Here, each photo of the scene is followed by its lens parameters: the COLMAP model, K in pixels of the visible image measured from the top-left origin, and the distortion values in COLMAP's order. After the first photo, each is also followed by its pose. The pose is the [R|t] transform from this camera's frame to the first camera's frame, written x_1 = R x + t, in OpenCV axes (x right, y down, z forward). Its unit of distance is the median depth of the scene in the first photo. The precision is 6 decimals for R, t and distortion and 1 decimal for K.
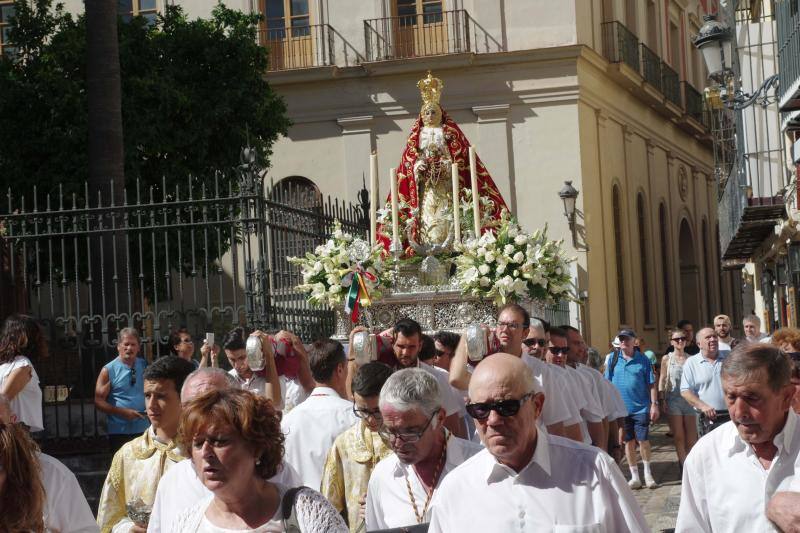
lens RADIAL K [[579.8, 0, 402.9], [0, 579.8, 273.8], [0, 0, 1]] dist [-0.144032, 0.120028]
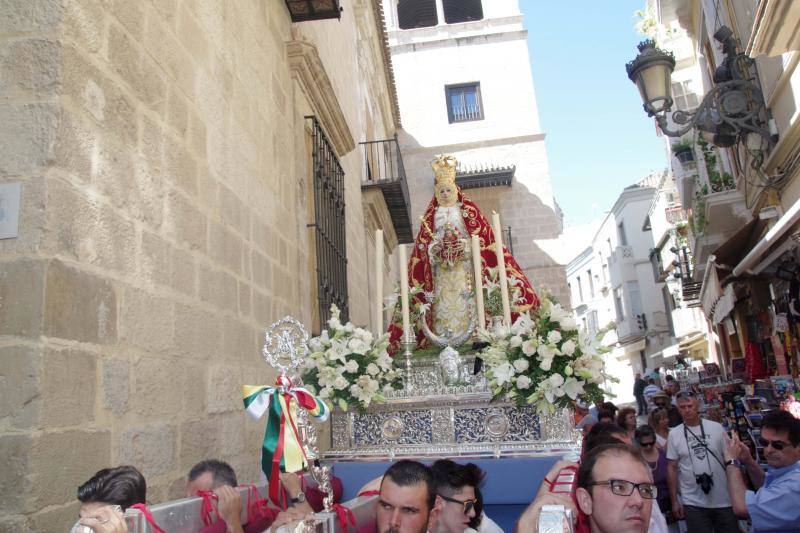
lens RADIAL K [[579.8, 0, 402.9], [0, 579.8, 273.8], [0, 0, 1]] dist [-0.144032, 0.120028]
pose [[0.999316, -0.020242, -0.030953, 0.011890], [0.015110, 0.987343, -0.157877, -0.008307], [0.033757, 0.157302, 0.986973, 0.218272]]
